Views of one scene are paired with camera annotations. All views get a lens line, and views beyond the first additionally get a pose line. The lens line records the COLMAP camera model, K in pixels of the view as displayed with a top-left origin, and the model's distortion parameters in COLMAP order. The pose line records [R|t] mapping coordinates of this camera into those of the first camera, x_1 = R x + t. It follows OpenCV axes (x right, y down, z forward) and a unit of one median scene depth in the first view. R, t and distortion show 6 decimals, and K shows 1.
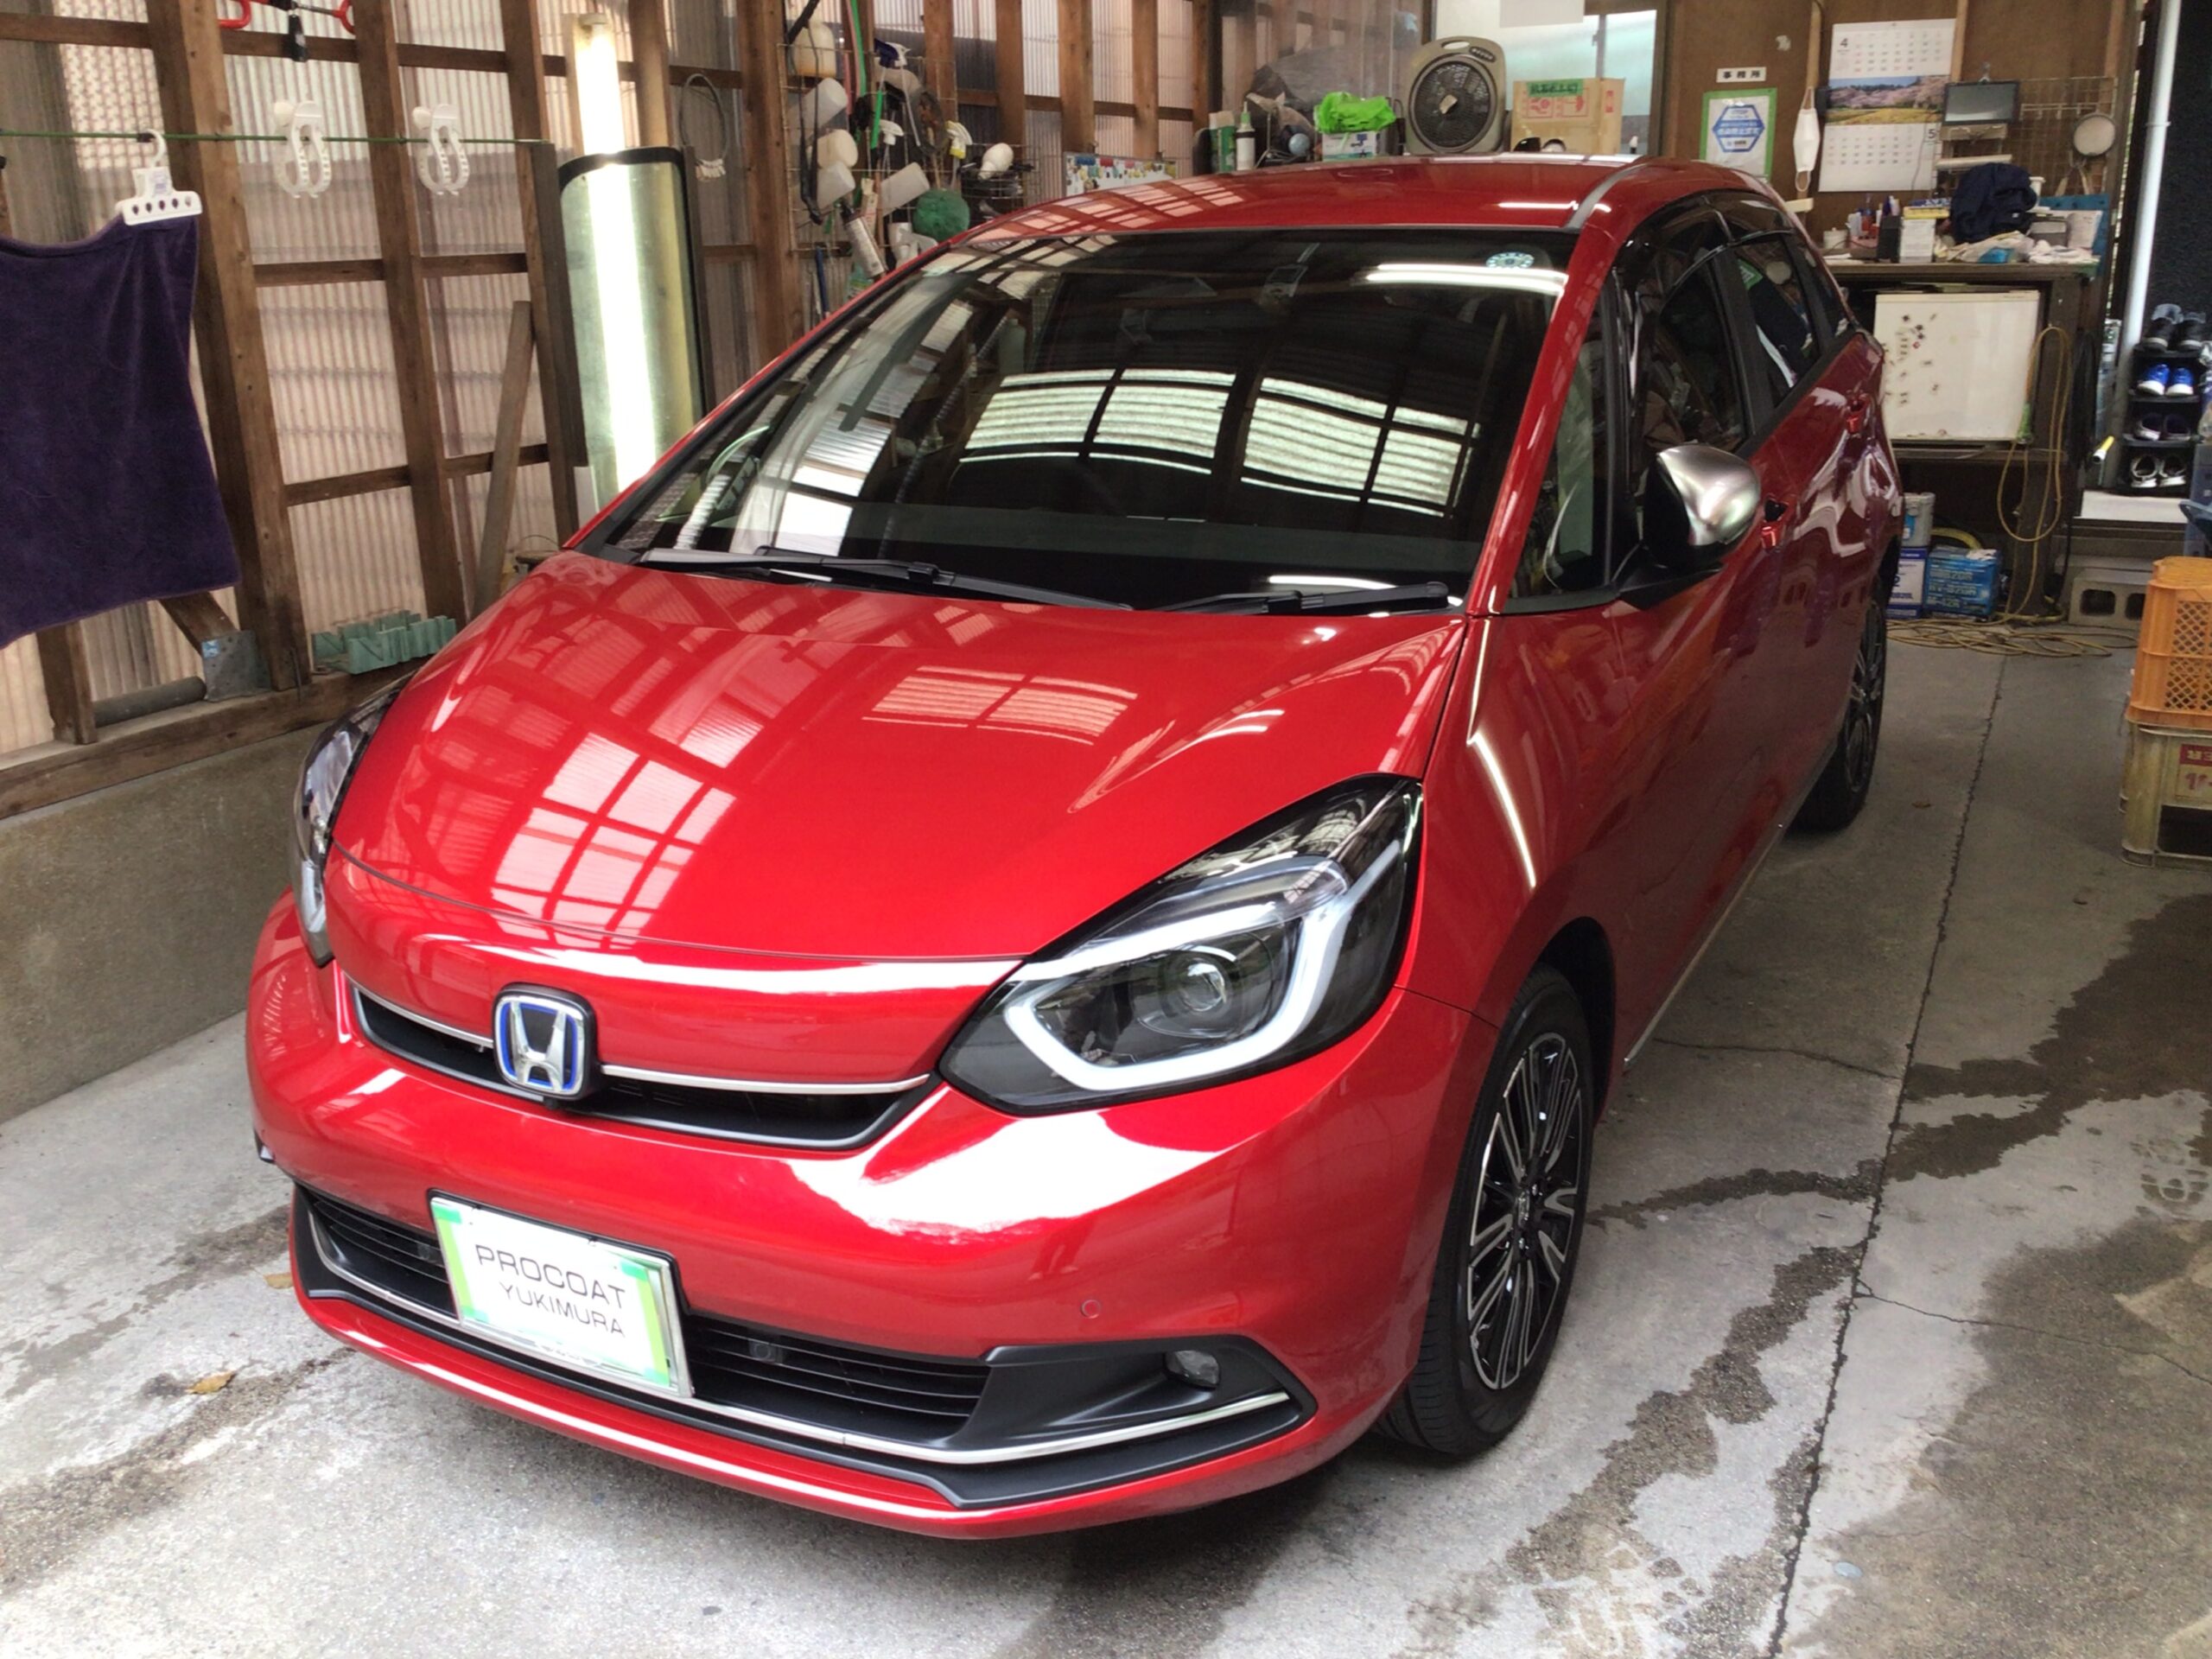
lens RADIAL K [[2033.7, 0, 1113.6], [0, 2033.7, 814.5], [0, 0, 1]] dist [0.020263, -0.053490]
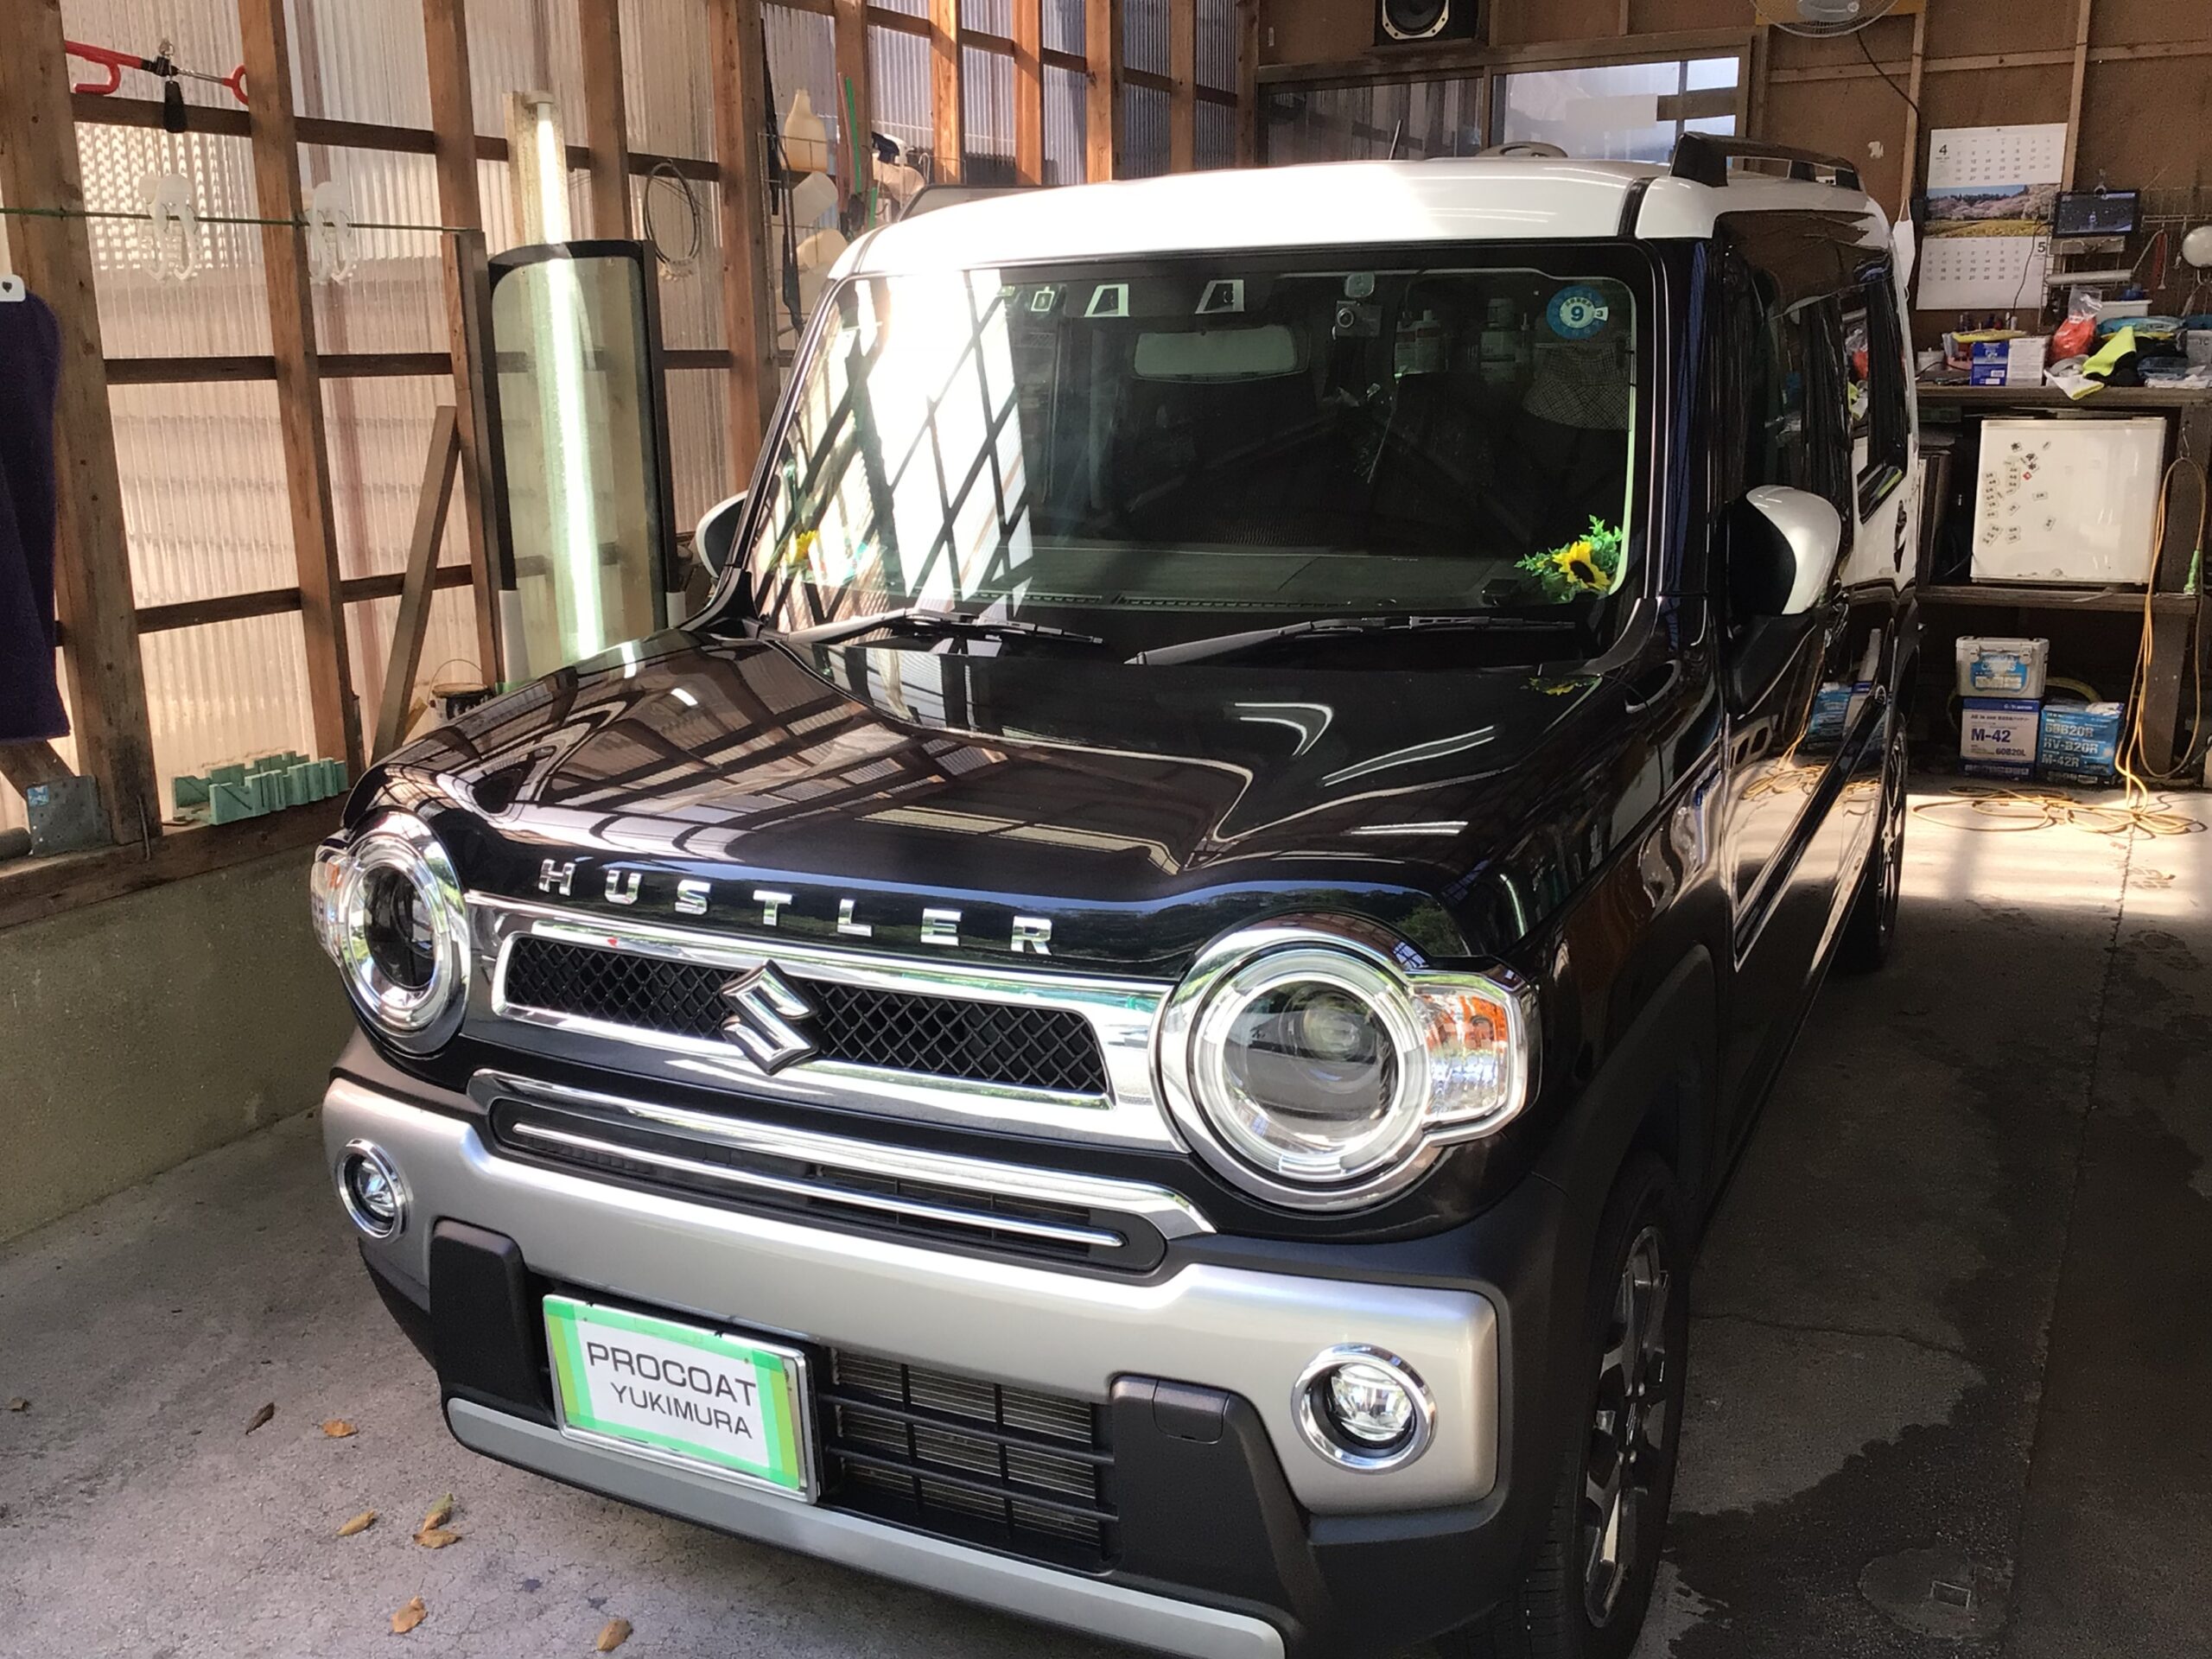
lens RADIAL K [[2033.7, 0, 1109.0], [0, 2033.7, 808.4], [0, 0, 1]] dist [0.020263, -0.053490]
pose [[0.999032, 0.018477, -0.039921, 0.041042], [-0.020924, 0.997872, -0.061761, -0.029755], [0.038695, 0.062537, 0.997292, 0.144861]]
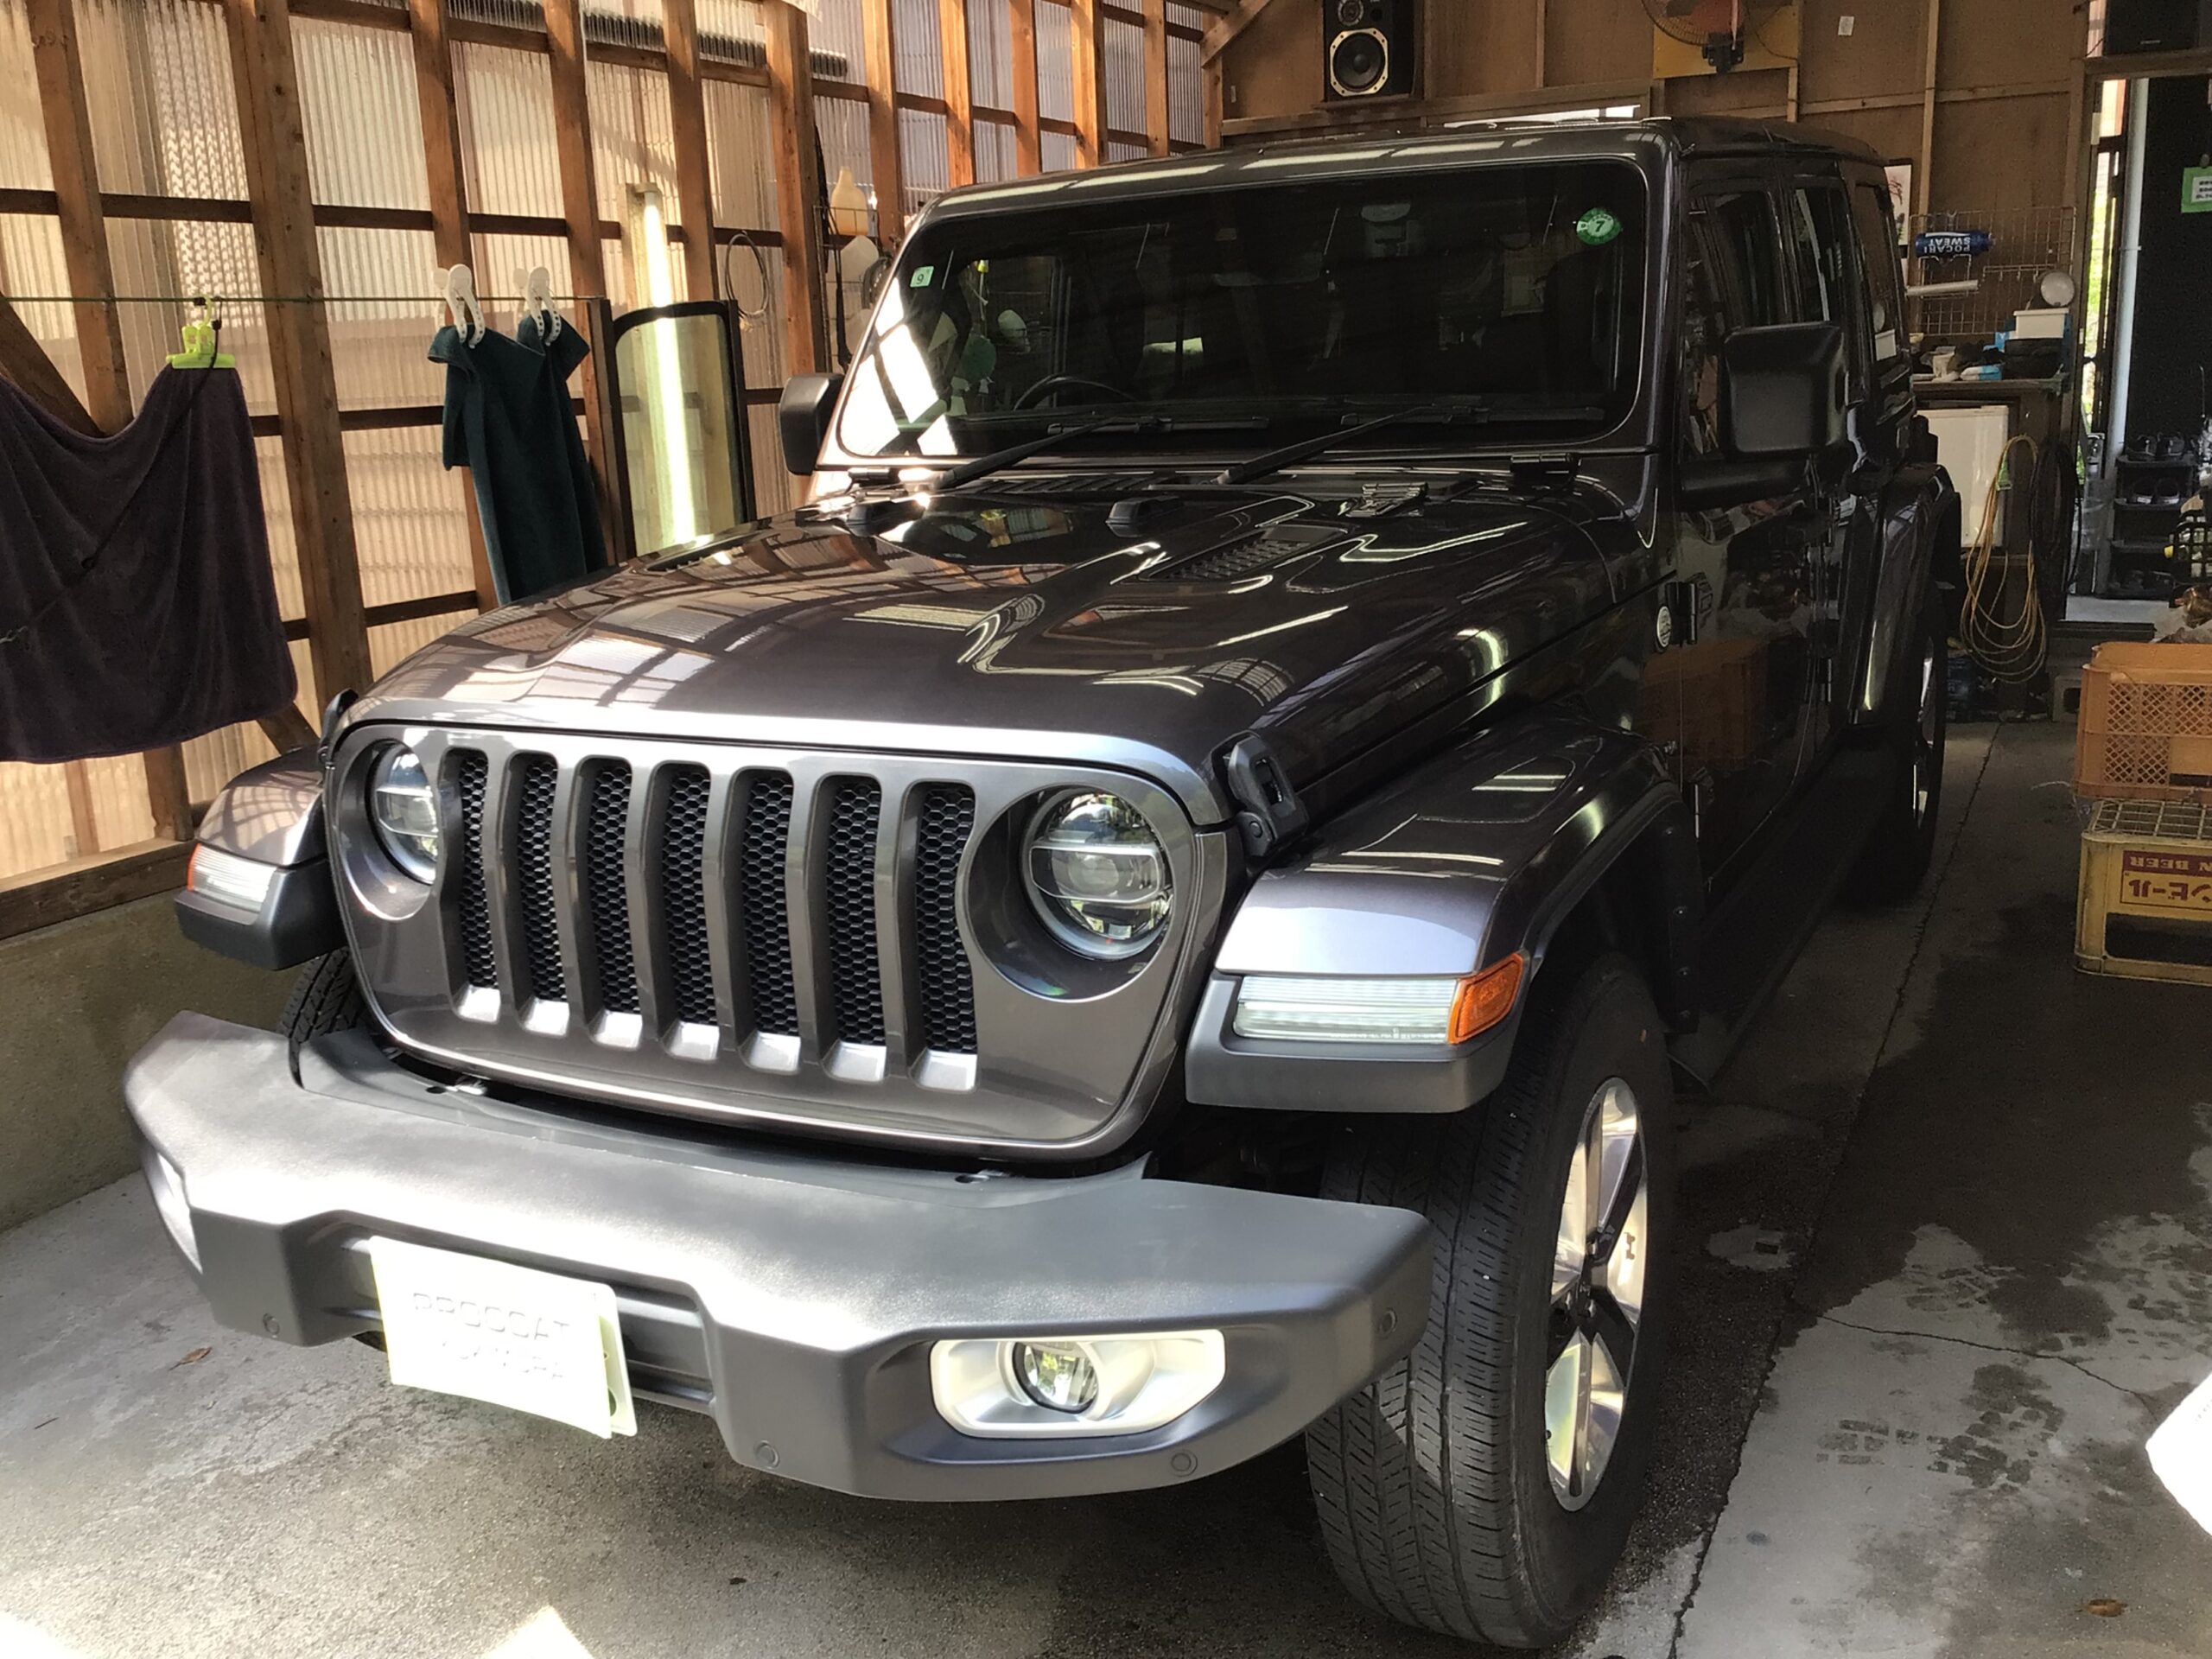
lens RADIAL K [[2033.7, 0, 1109.7], [0, 2033.7, 801.0], [0, 0, 1]] dist [0.020263, -0.053490]
pose [[0.999499, -0.014833, -0.027966, 0.023454], [0.012773, 0.997290, -0.072460, 0.025751], [0.028965, 0.072066, 0.996979, -0.073712]]
